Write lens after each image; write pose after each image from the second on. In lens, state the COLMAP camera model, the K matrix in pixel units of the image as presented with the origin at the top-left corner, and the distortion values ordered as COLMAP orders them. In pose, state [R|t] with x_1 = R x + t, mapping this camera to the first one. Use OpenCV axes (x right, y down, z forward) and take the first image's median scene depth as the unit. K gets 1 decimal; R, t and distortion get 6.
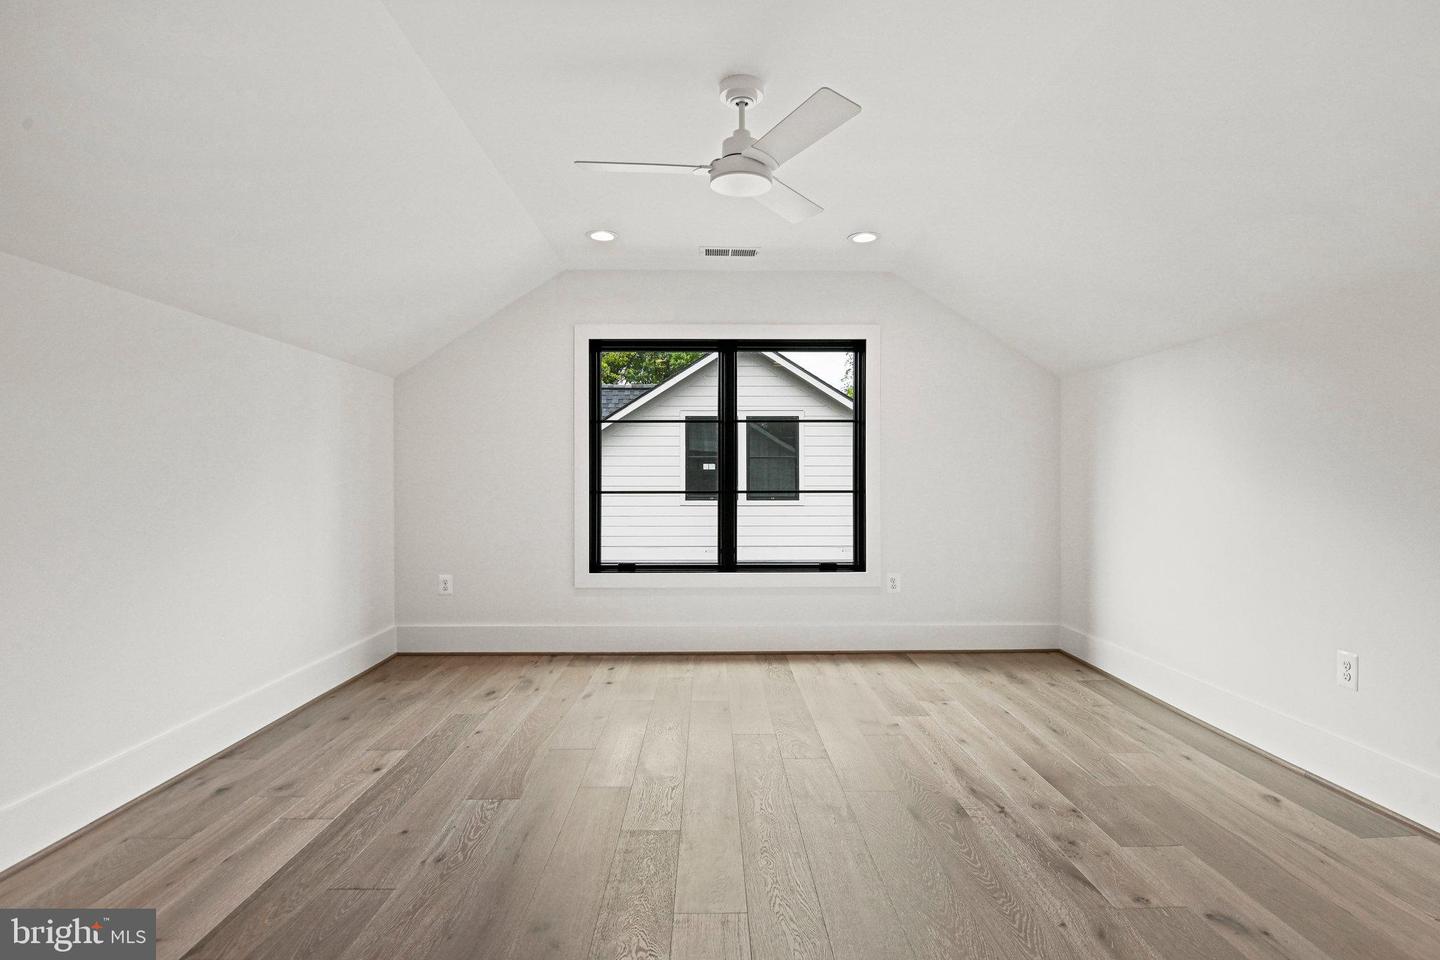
lens RADIAL K [[781.5, 0, 722.0], [0, 781.5, 474.7], [0, 0, 1]] dist [-0.015625, -0.002465]
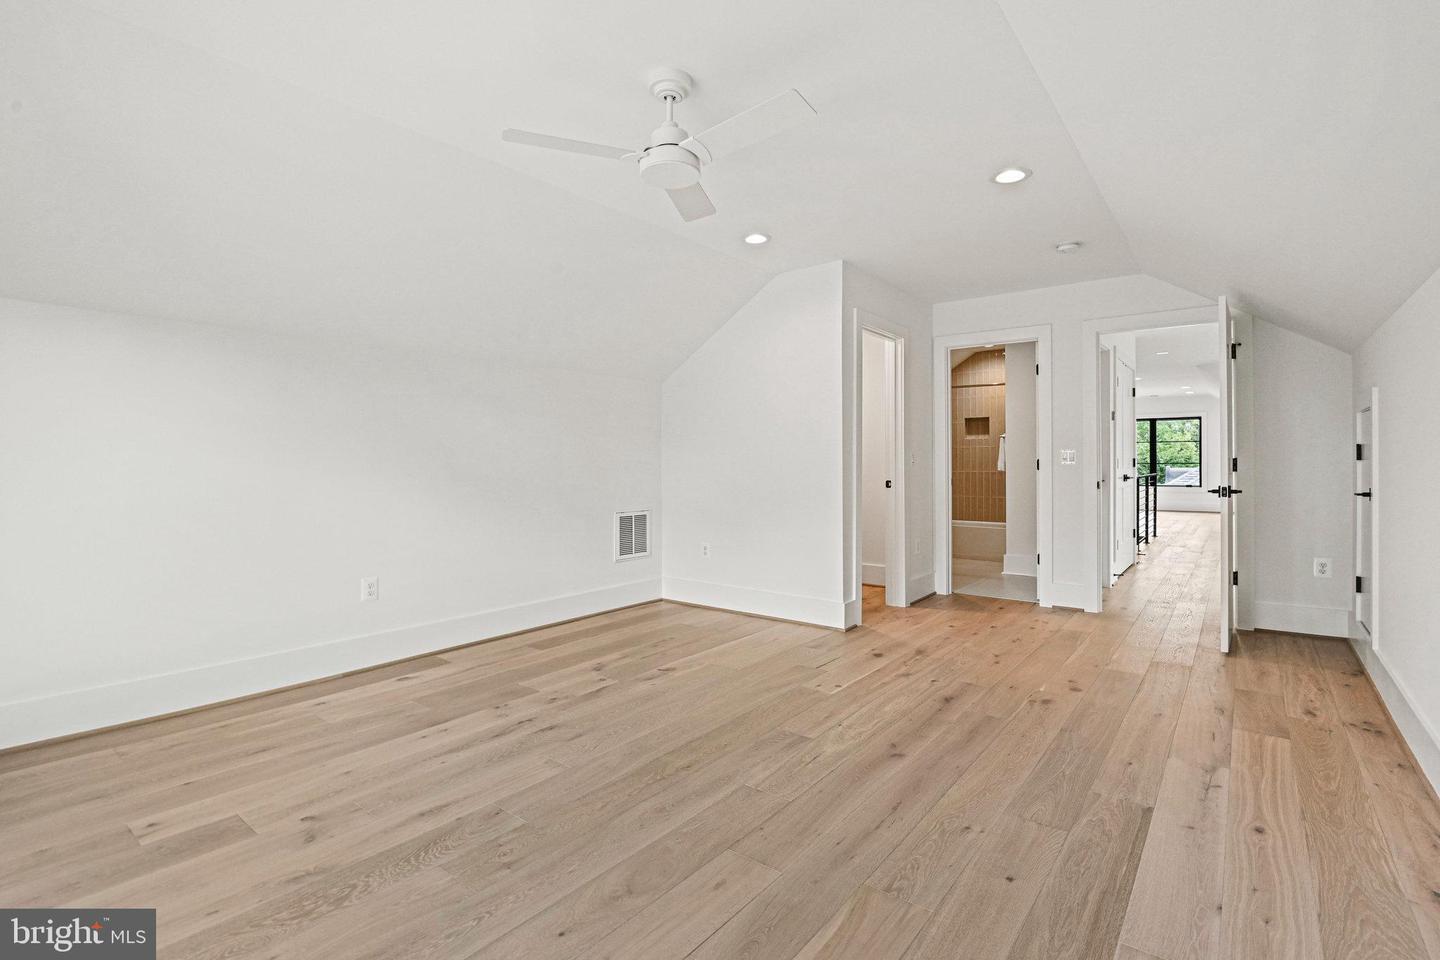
lens RADIAL K [[674.5, 0, 711.1], [0, 674.5, 472.6], [0, 0, 1]] dist [-0.010166, 0.000347]
pose [[-0.774099, -0.005184, 0.633043, -0.468086], [-0.002912, 0.999985, 0.004628, 0.010961], [-0.633058, 0.001739, -0.774103, 1.344094]]
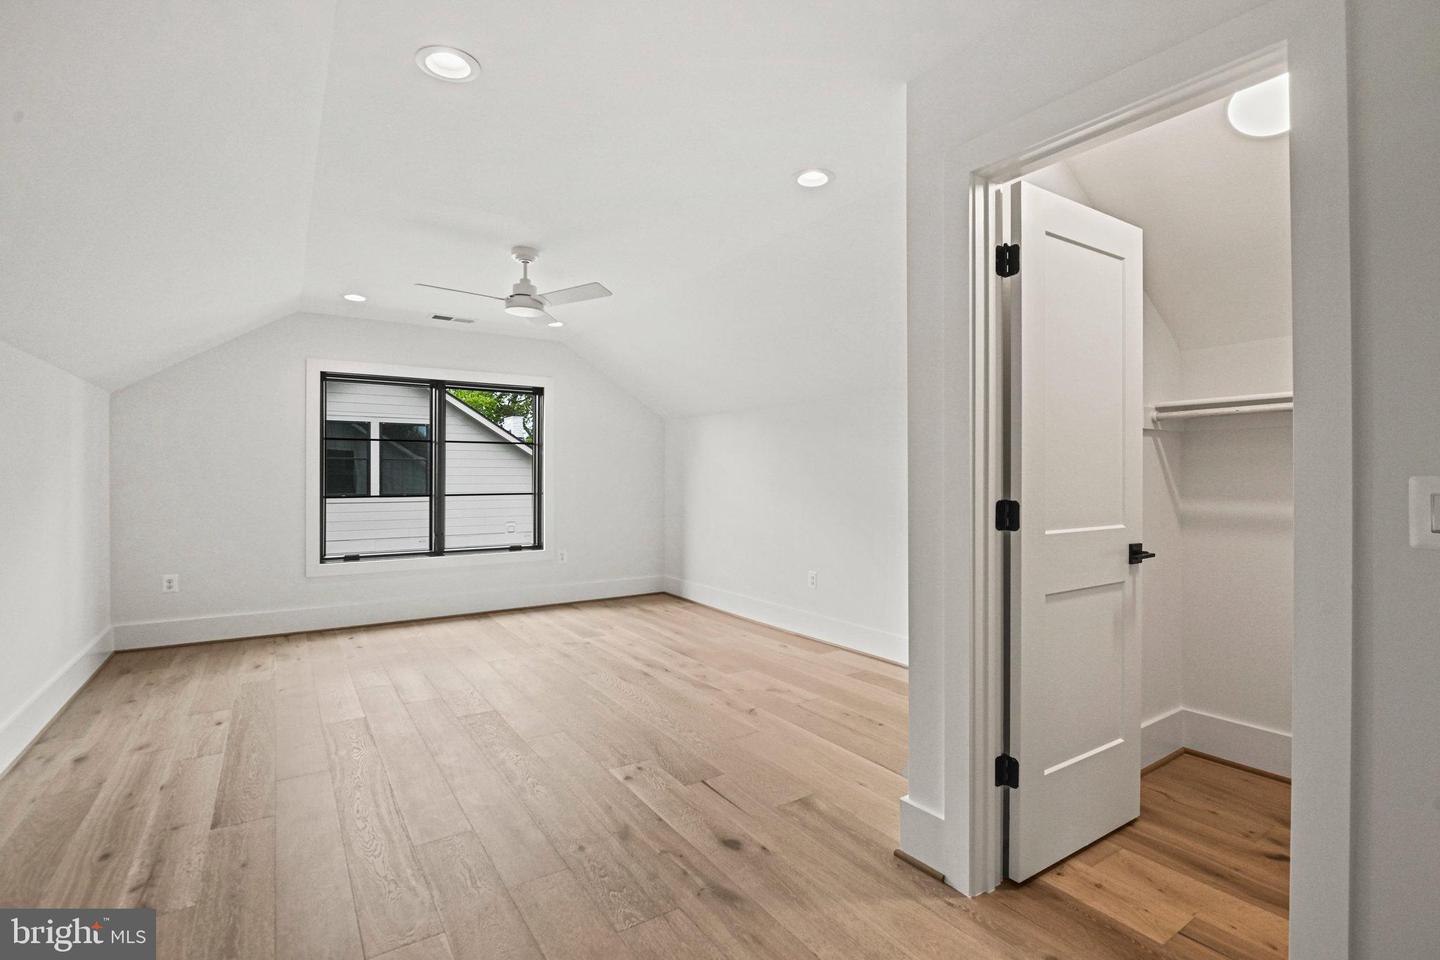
lens RADIAL K [[674.5, 0, 725.4], [0, 674.5, 476.6], [0, 0, 1]] dist [-0.010166, 0.000347]
pose [[0.841300, -0.000994, 0.540568, -0.312163], [-0.005149, 0.999938, 0.009852, -0.036619], [-0.540544, -0.011072, 0.841243, -0.337560]]
